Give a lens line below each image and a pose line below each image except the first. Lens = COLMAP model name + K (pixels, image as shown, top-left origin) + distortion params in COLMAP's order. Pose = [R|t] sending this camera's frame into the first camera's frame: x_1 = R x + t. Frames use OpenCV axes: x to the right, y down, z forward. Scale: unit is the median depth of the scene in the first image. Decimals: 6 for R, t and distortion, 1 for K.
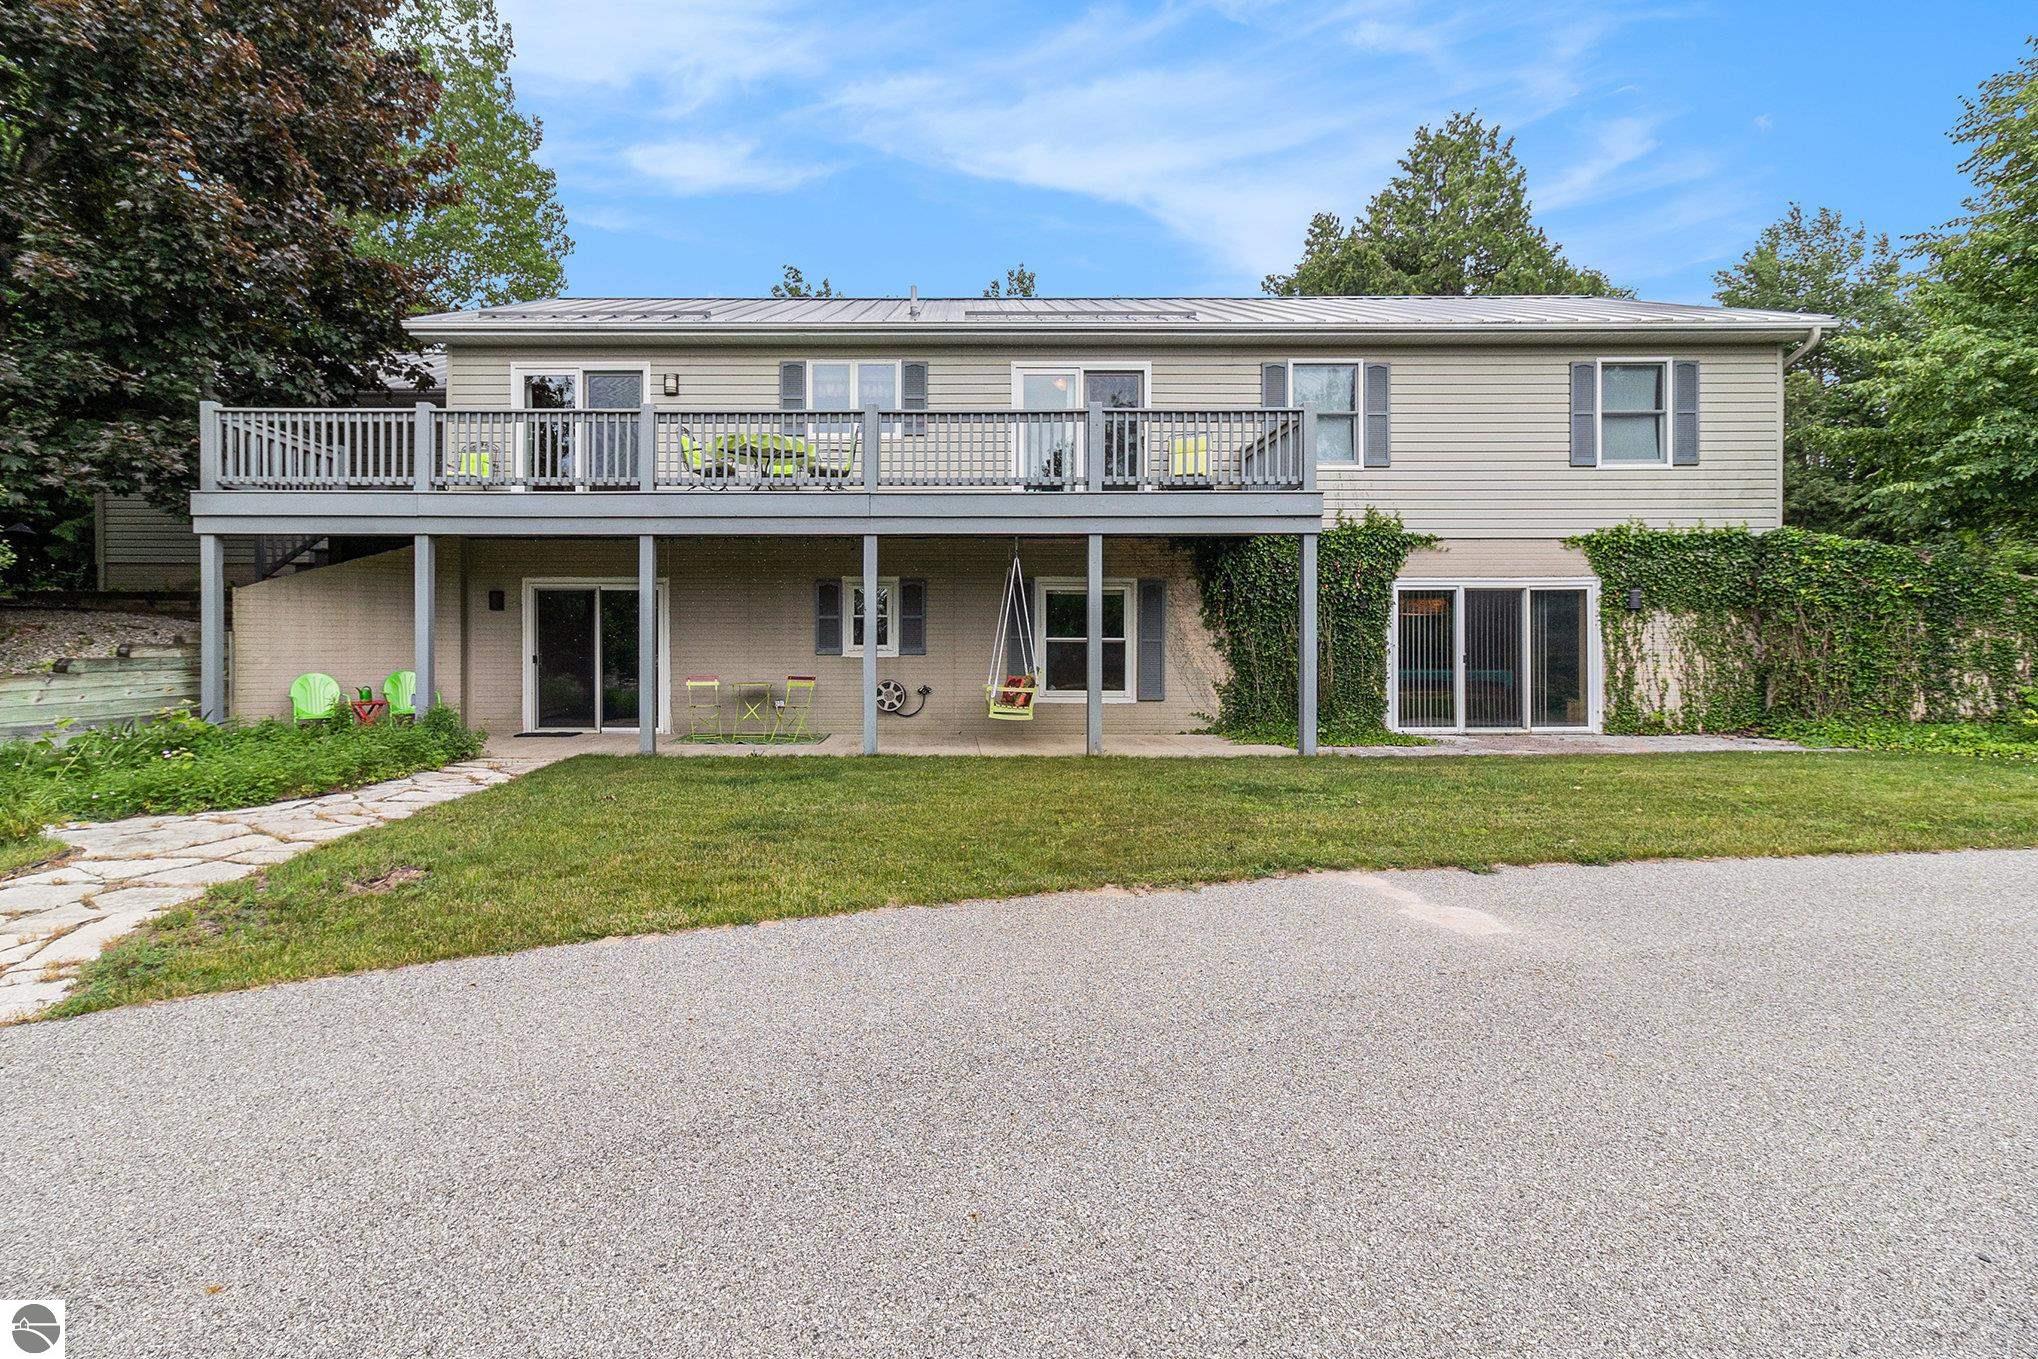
lens RADIAL K [[968.6, 0, 1018.1], [0, 968.6, 634.8], [0, 0, 1]] dist [-0.001014, 0.000503]
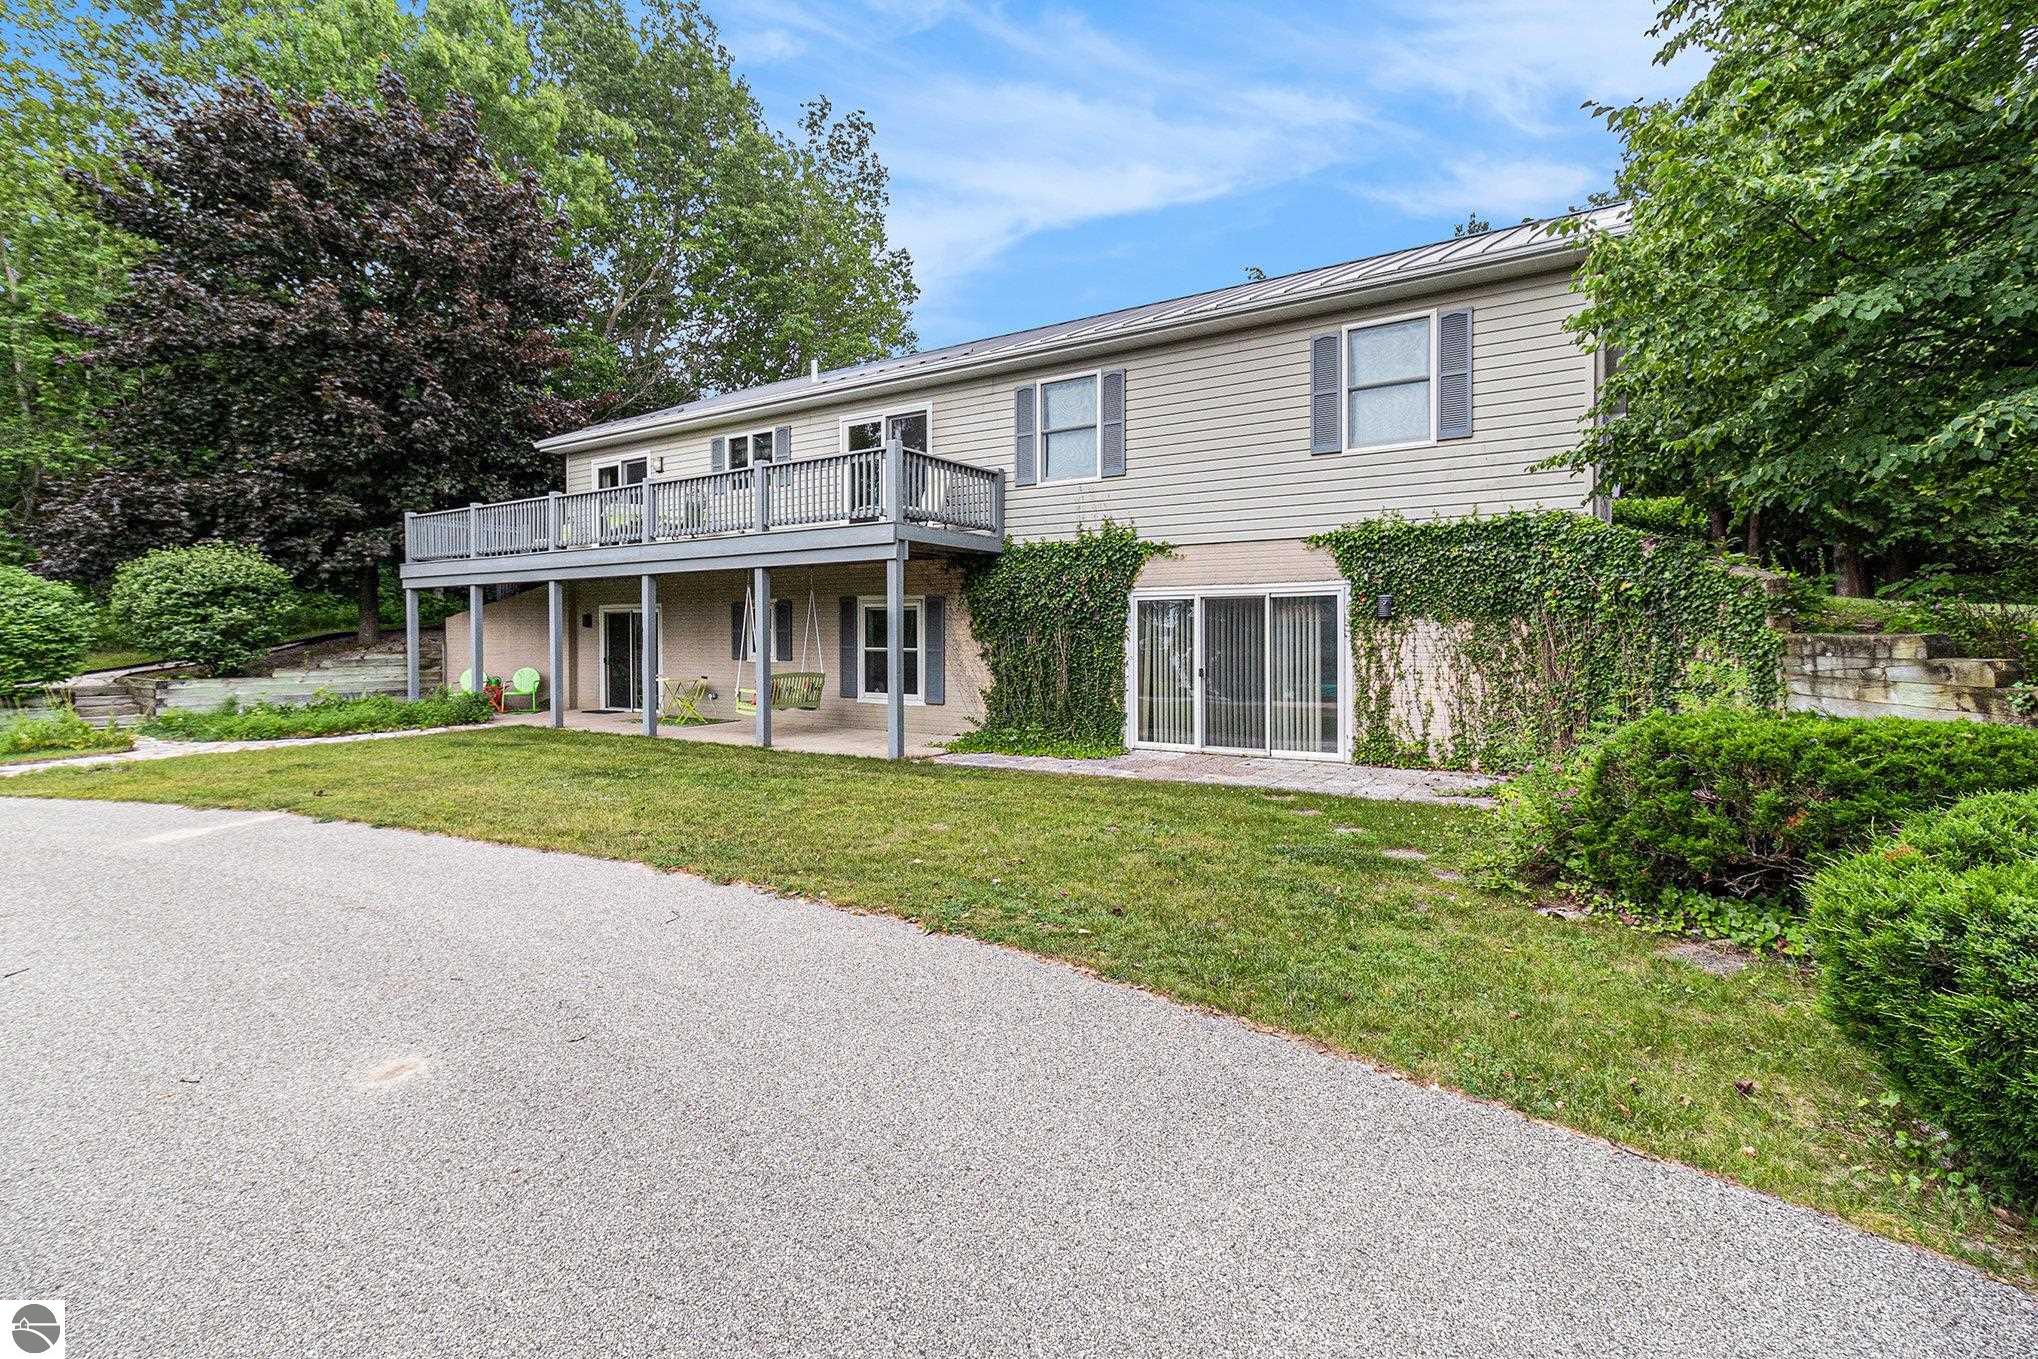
lens RADIAL K [[1012.0, 0, 971.5], [0, 1012.0, 644.8], [0, 0, 1]] dist [0.002665, 0.000271]
pose [[0.817291, 0.003176, -0.576217, 0.845697], [0.007637, 0.999837, 0.016344, -0.019833], [0.576175, -0.017758, 0.817133, 0.071137]]
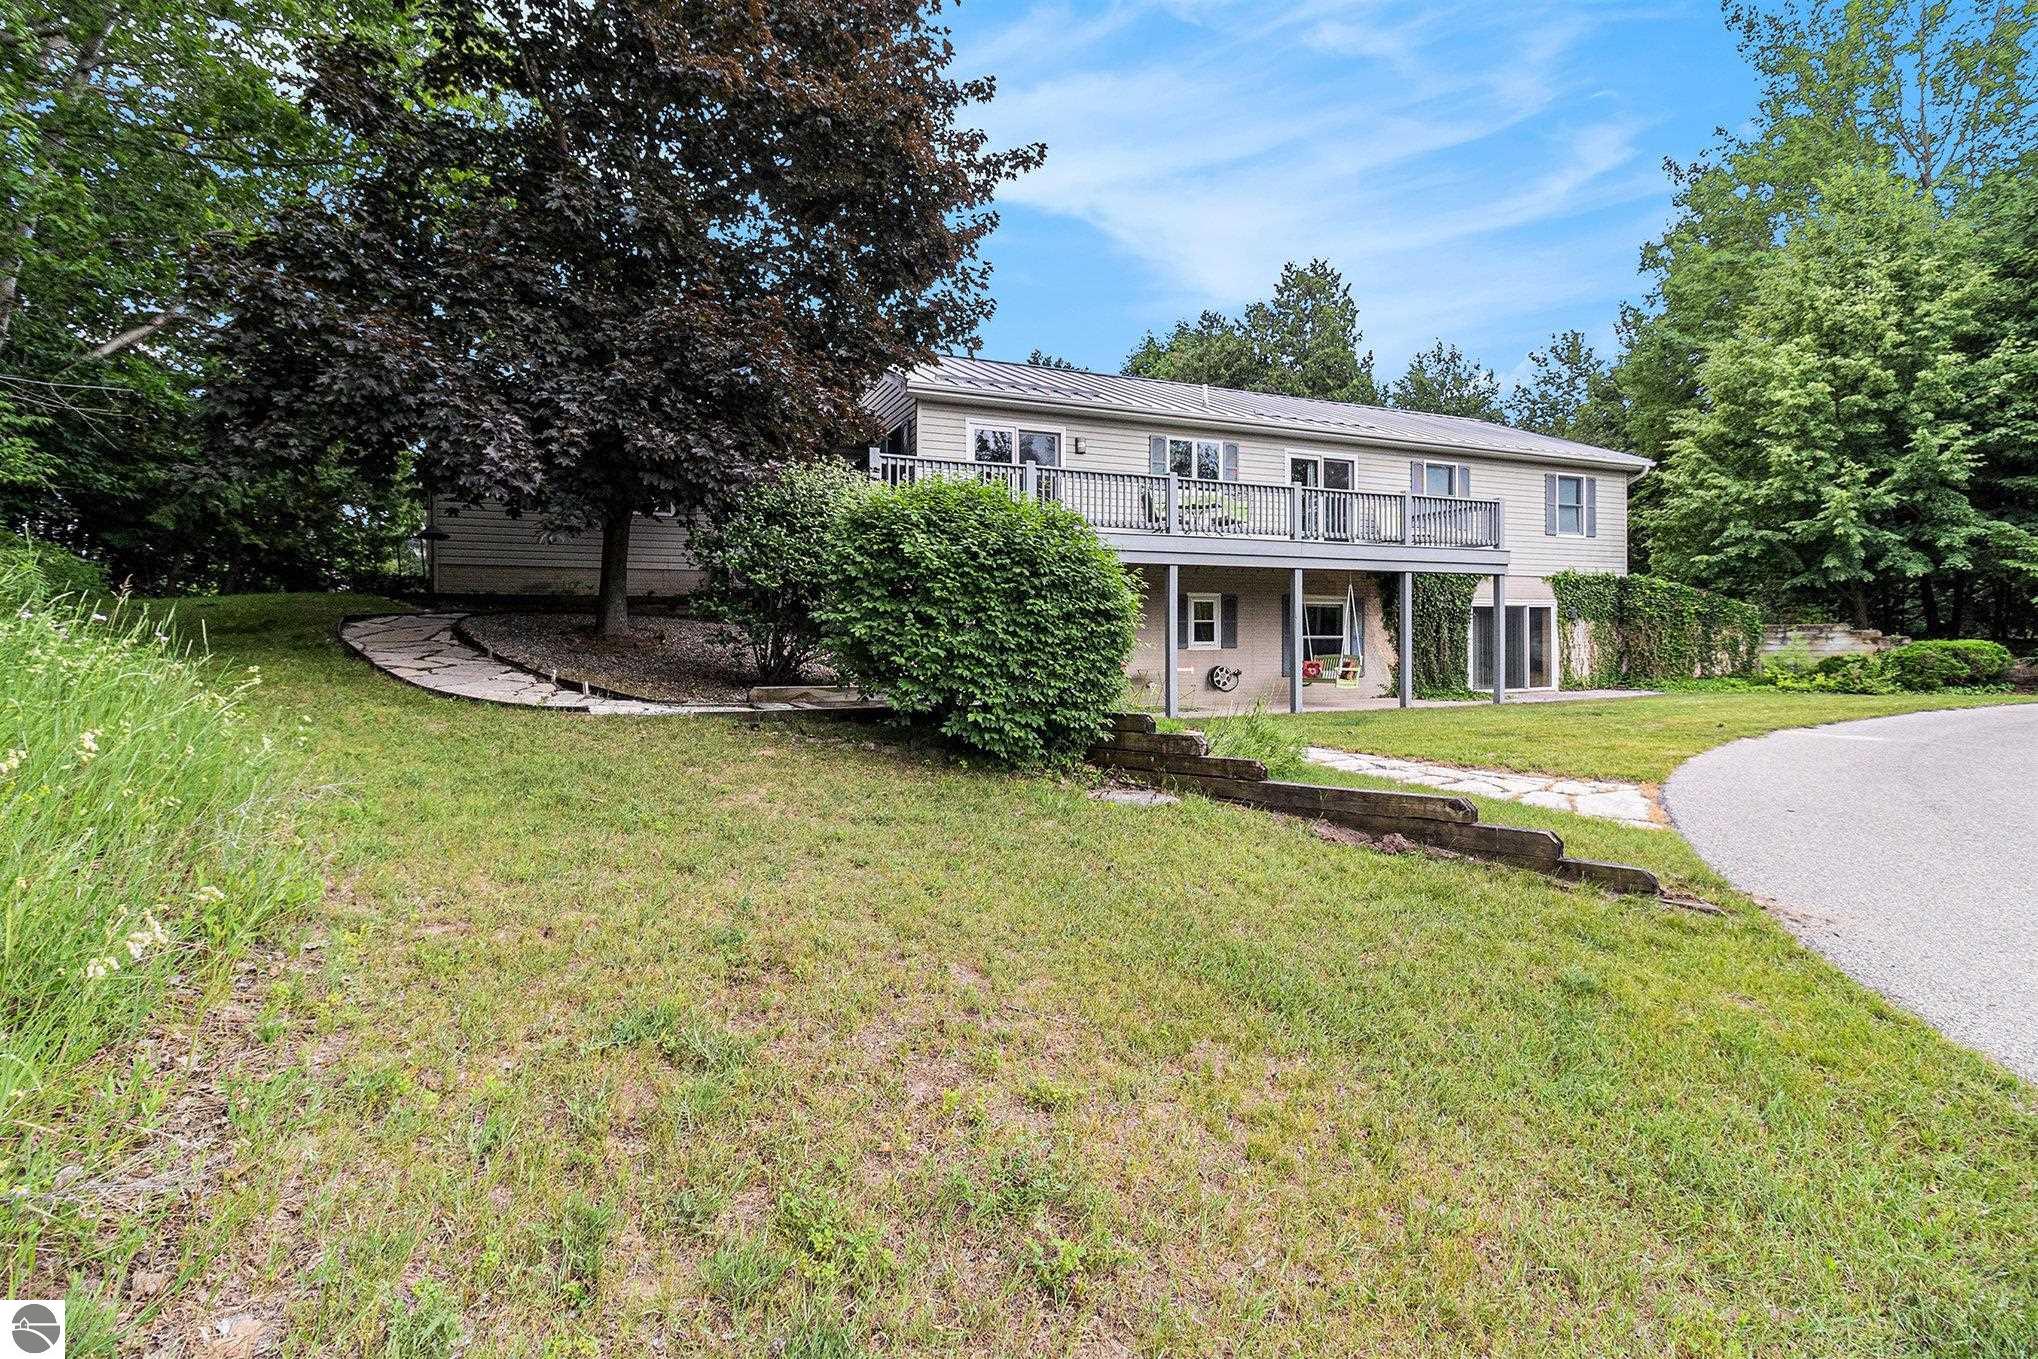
lens RADIAL K [[968.6, 0, 1018.1], [0, 968.6, 634.8], [0, 0, 1]] dist [-0.001014, 0.000503]
pose [[0.910585, -0.002432, 0.413314, -0.984915], [0.002413, 0.999997, 0.000568, -0.000835], [-0.413314, 0.000480, 0.910588, -0.172264]]
